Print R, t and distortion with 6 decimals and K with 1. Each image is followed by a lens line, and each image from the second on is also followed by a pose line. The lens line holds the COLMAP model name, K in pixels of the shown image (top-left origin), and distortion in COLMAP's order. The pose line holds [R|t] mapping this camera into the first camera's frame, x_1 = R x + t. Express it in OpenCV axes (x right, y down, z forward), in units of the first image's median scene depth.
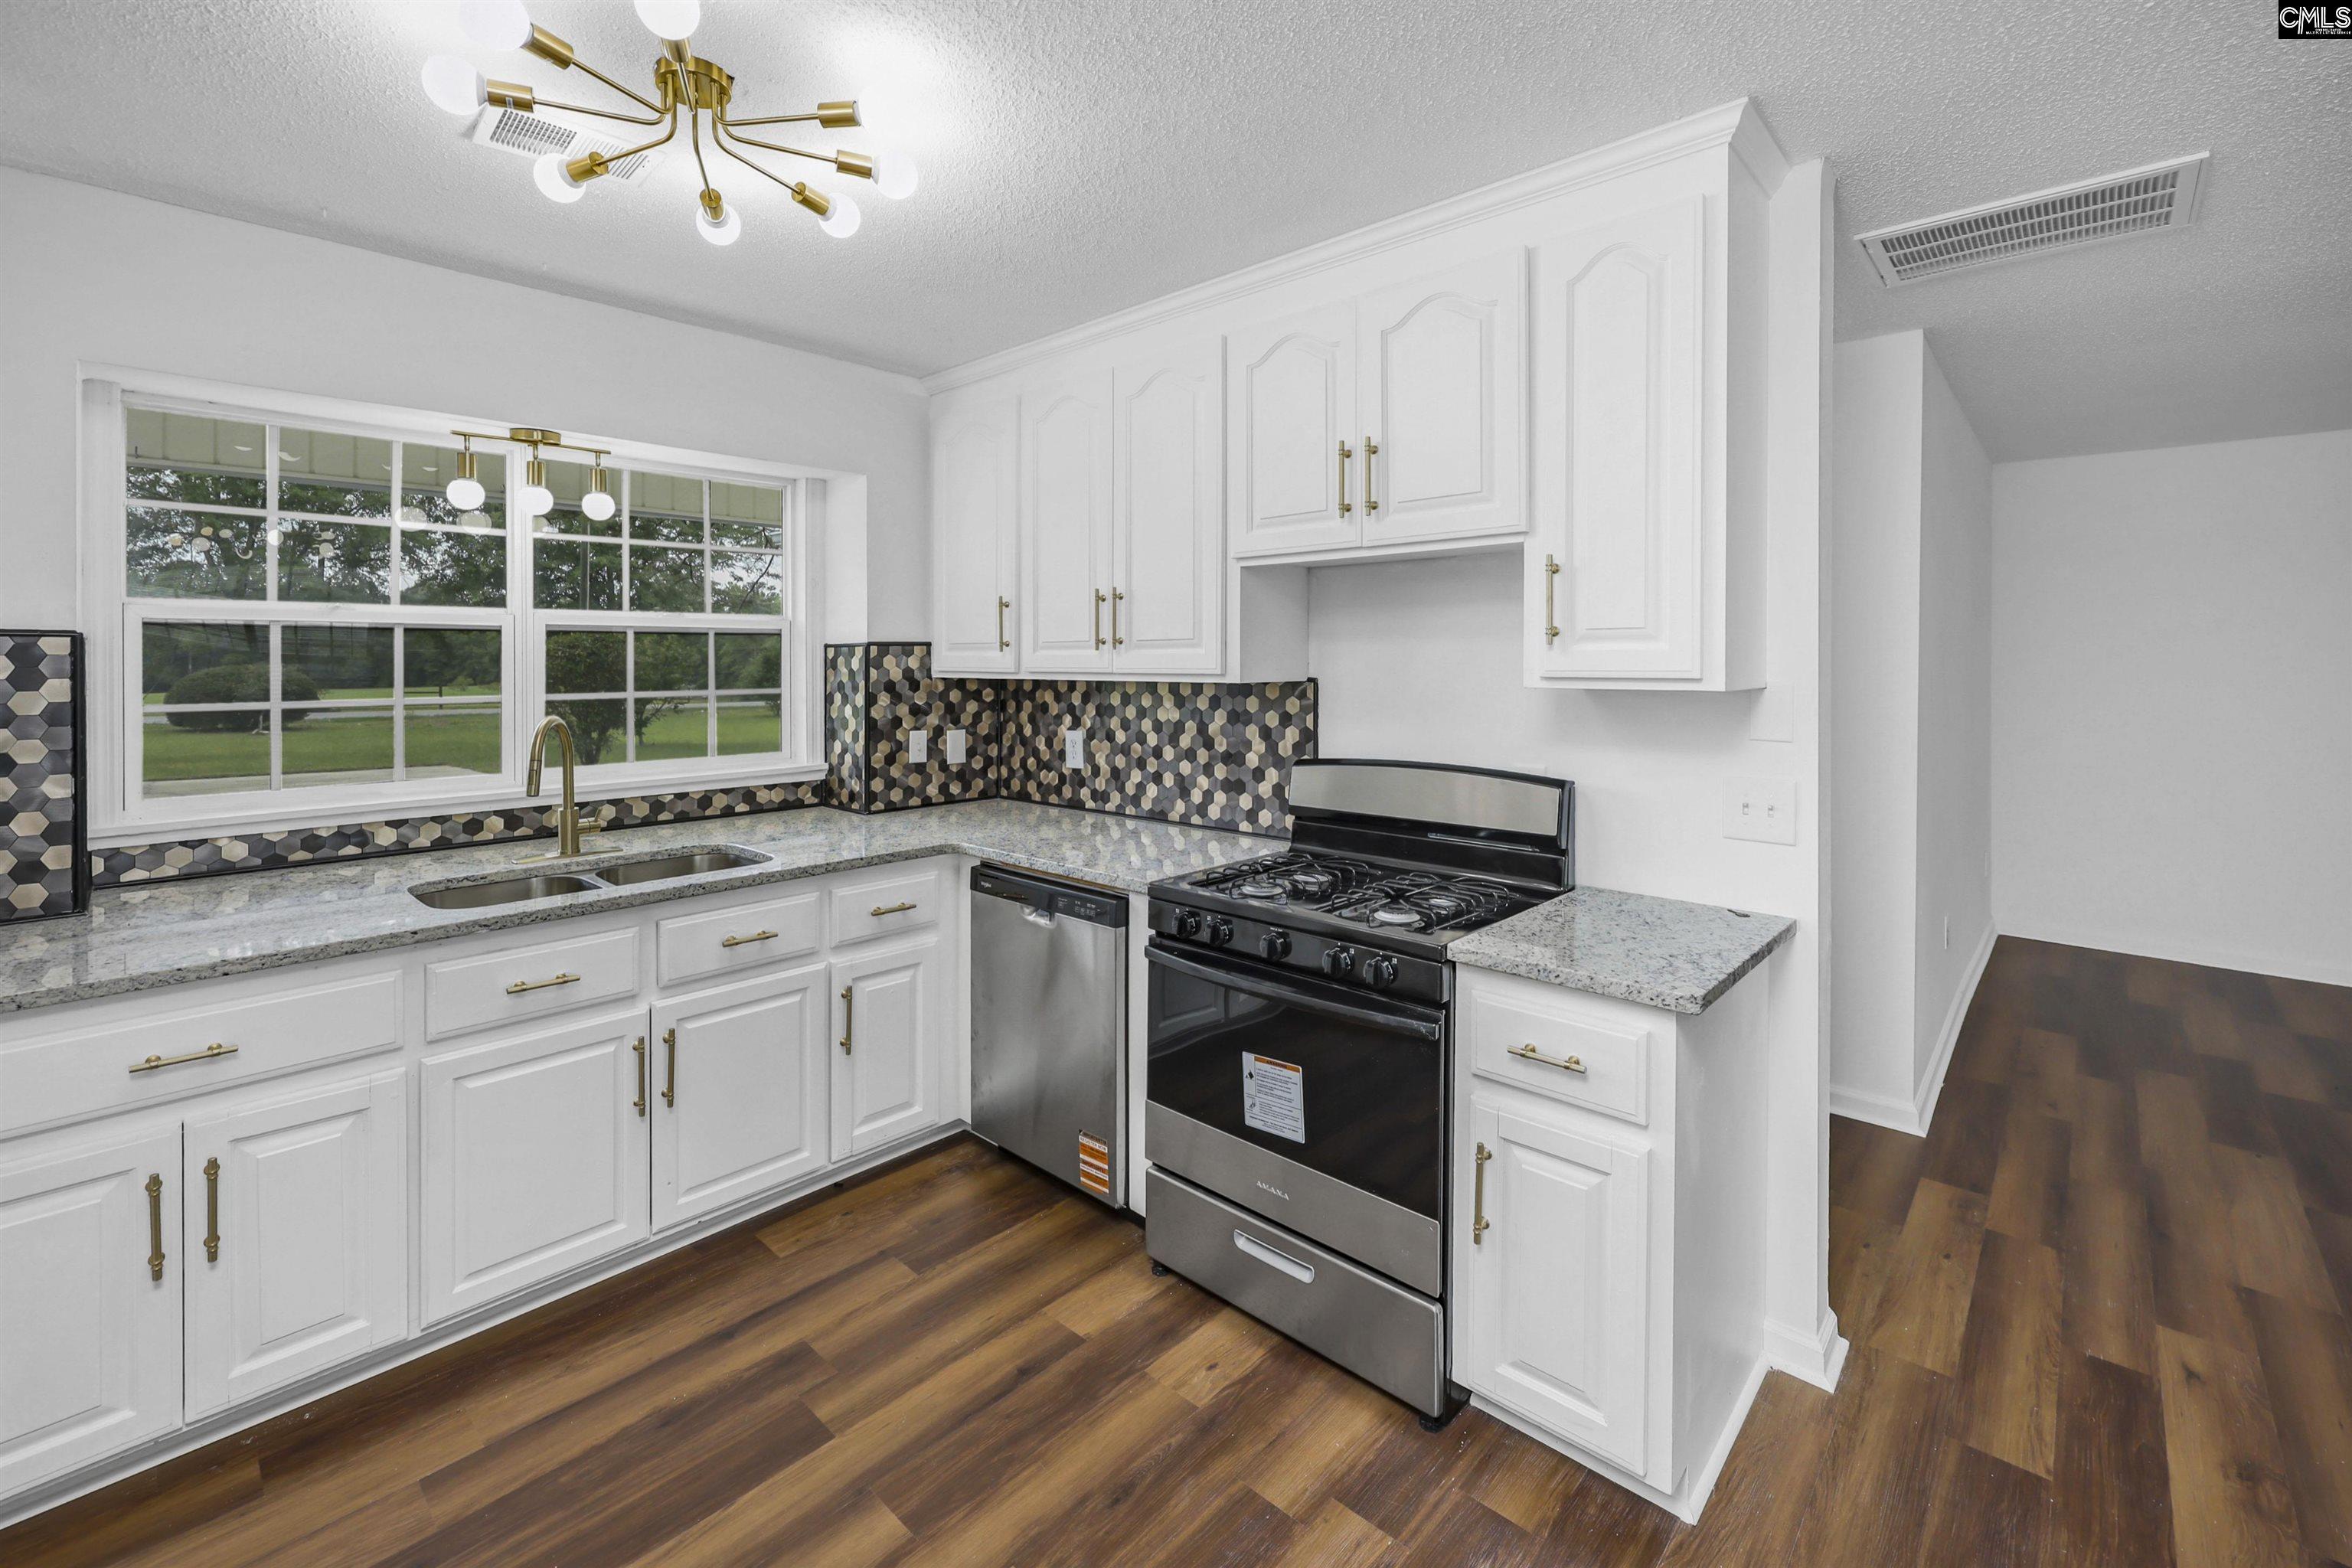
lens RADIAL K [[1009.7, 0, 1196.7], [0, 1009.7, 661.5], [0, 0, 1]] dist [-0.004435, 0.001344]
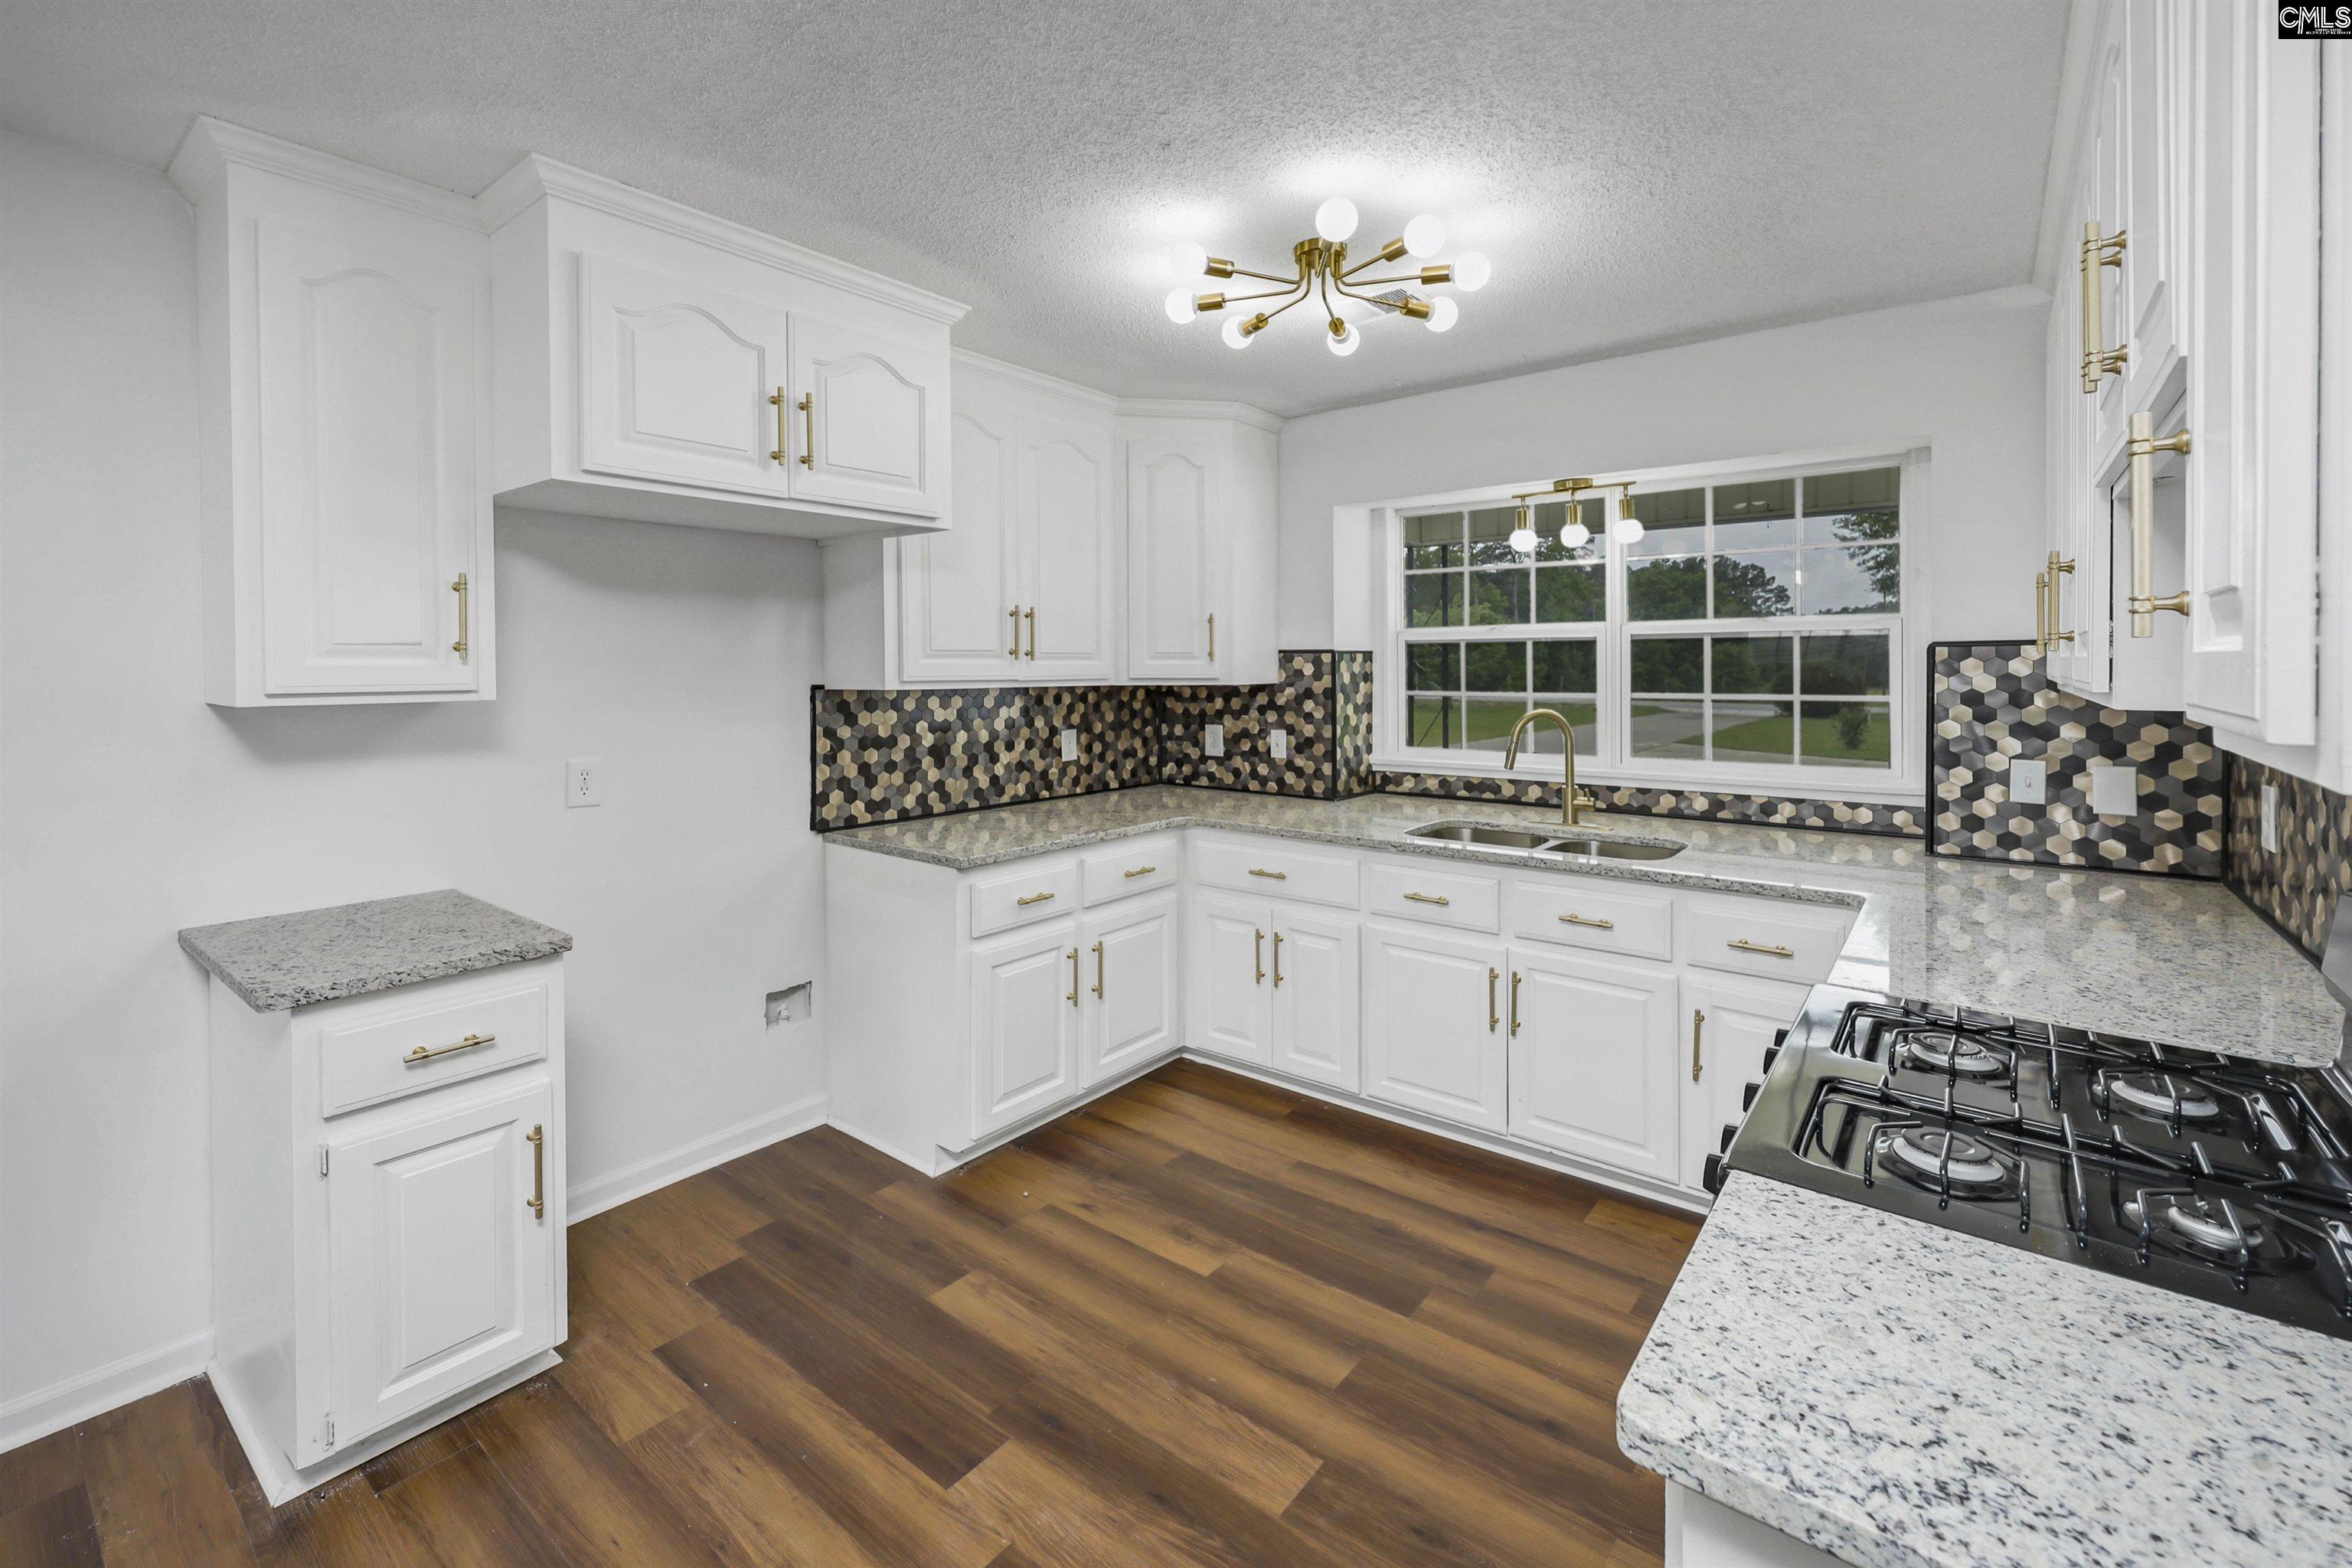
lens RADIAL K [[981.3, 0, 1165.2], [0, 981.3, 683.4], [0, 0, 1]] dist [0.002557, 0.000347]
pose [[0.059006, 0.018854, -0.998080, 0.570758], [0.001793, 0.999818, 0.018992, -0.001840], [0.998256, -0.002910, 0.058962, 0.480345]]
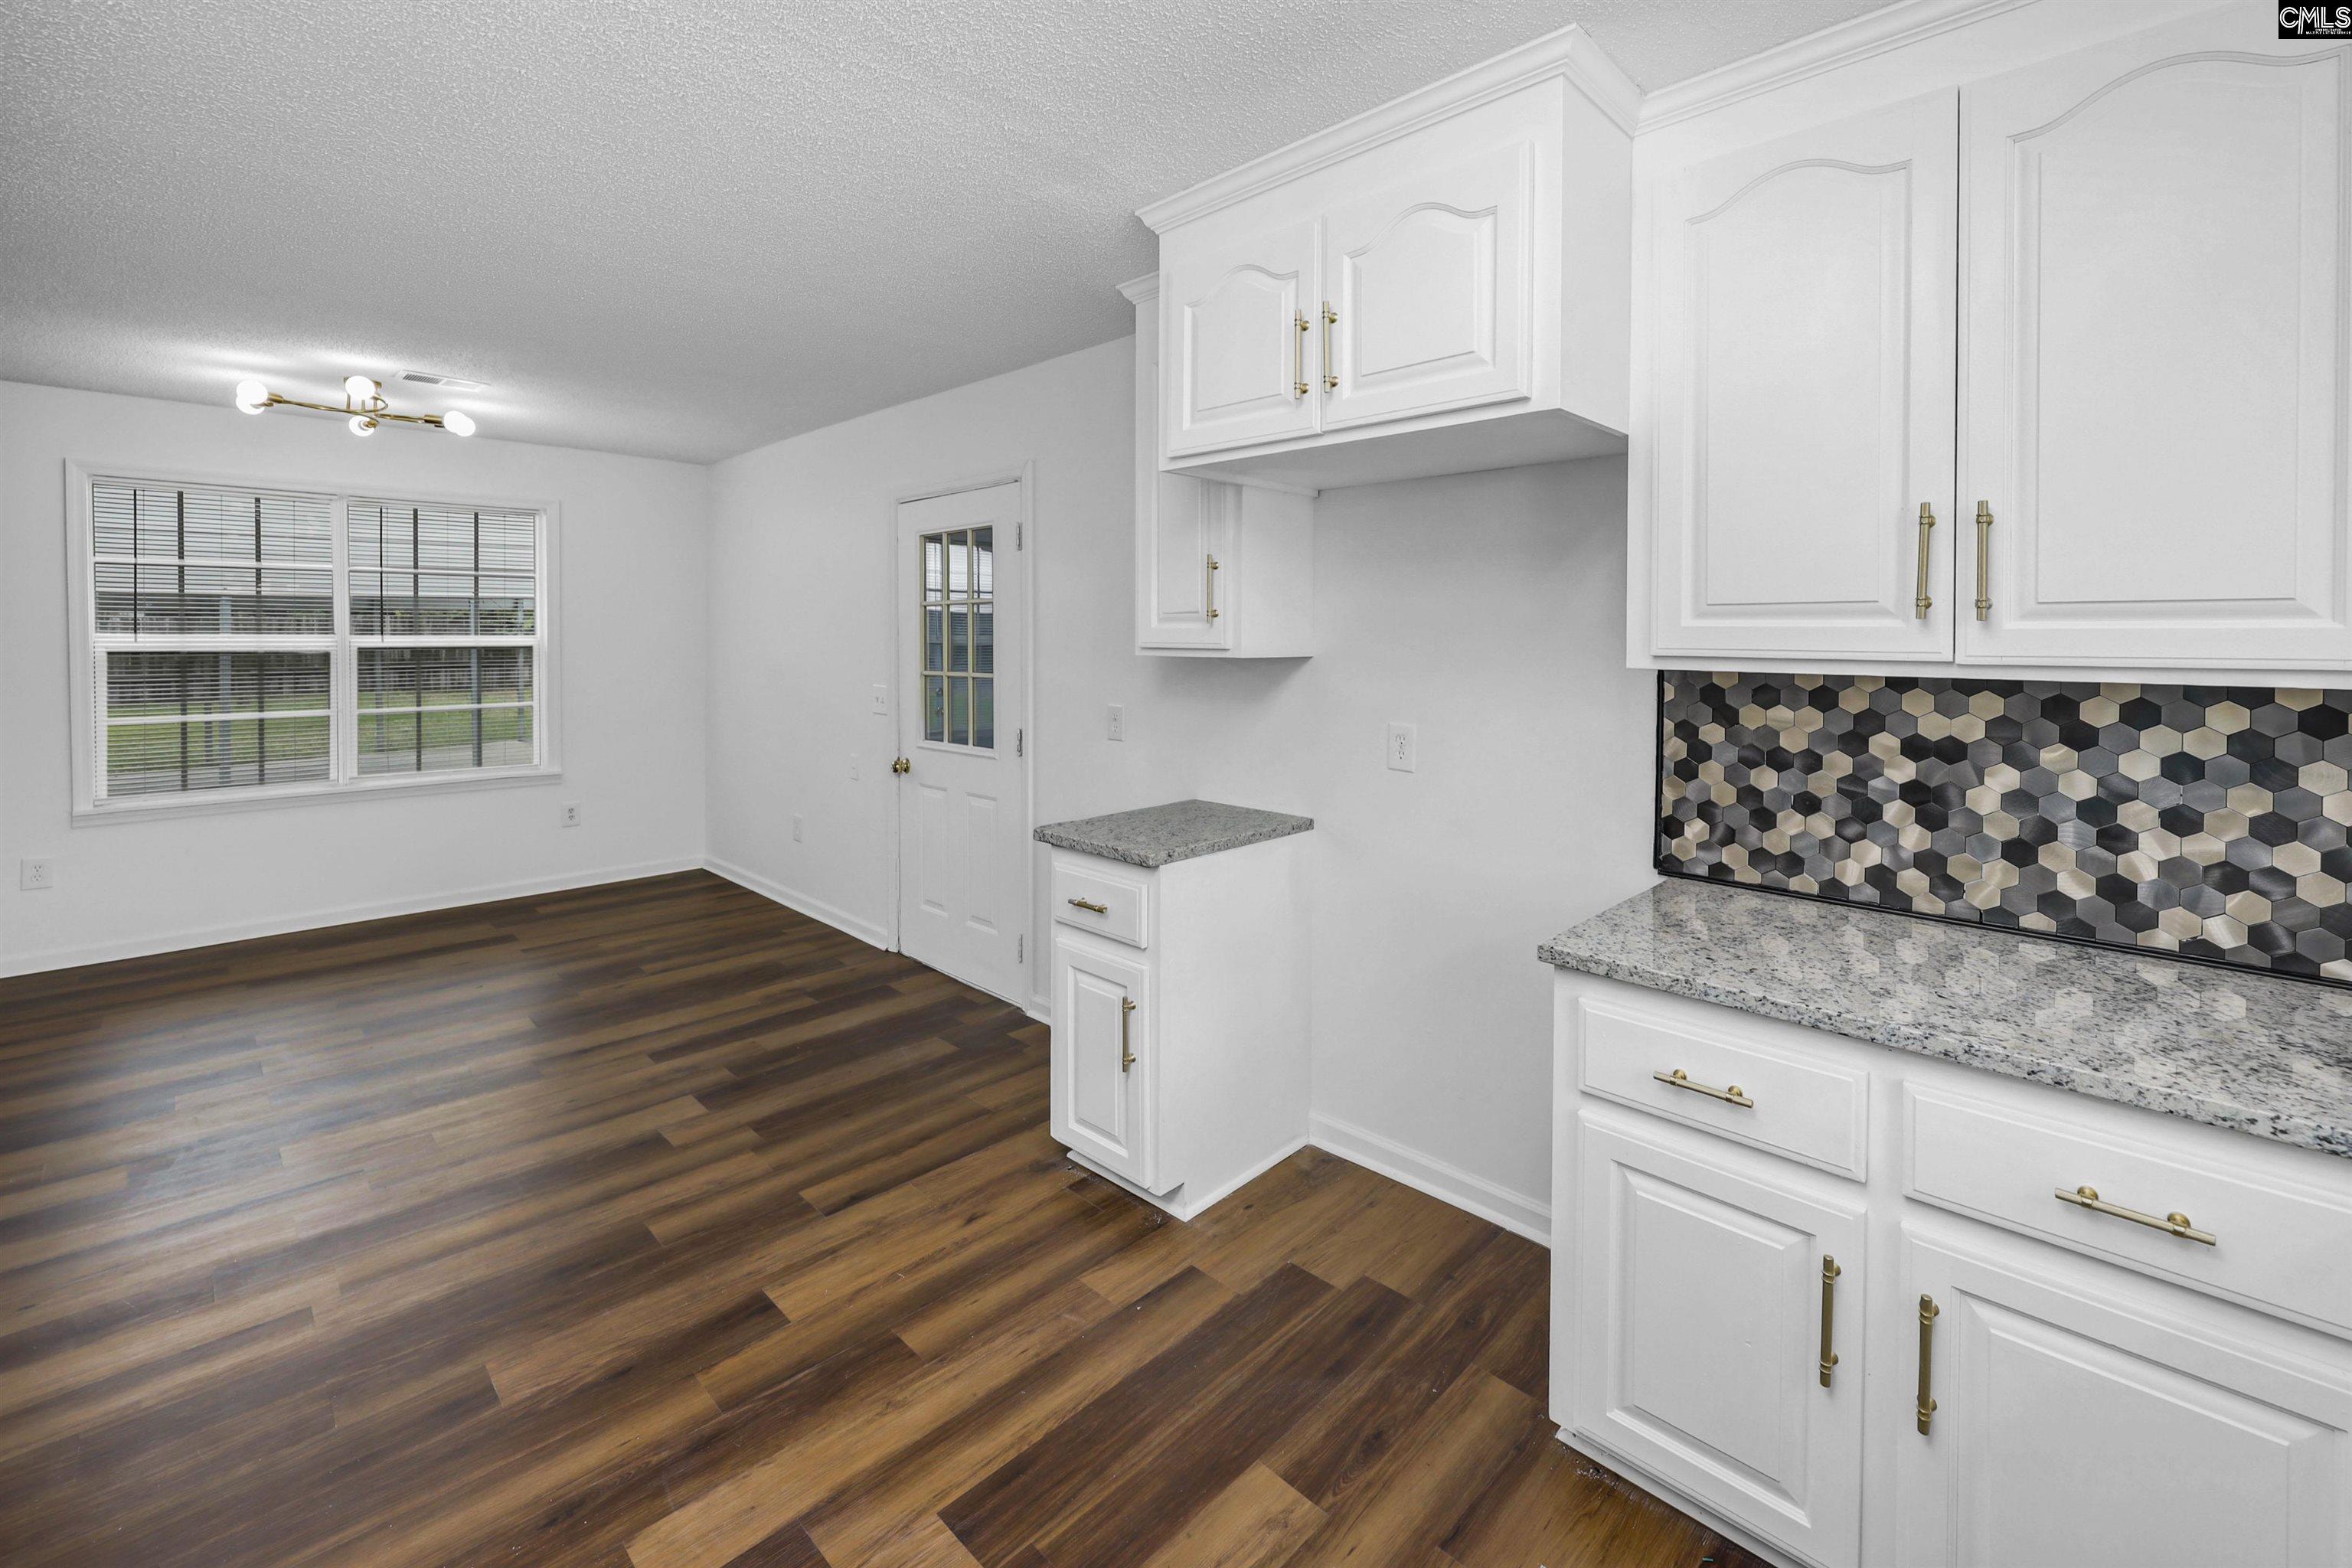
lens RADIAL K [[1009.7, 0, 1184.1], [0, 1009.7, 640.1], [0, 0, 1]] dist [-0.004435, 0.001344]
pose [[-0.999059, -0.008305, 0.042579, -0.282083], [-0.008130, 0.999958, 0.004270, 0.005407], [-0.042613, 0.003920, -0.999084, 0.996692]]
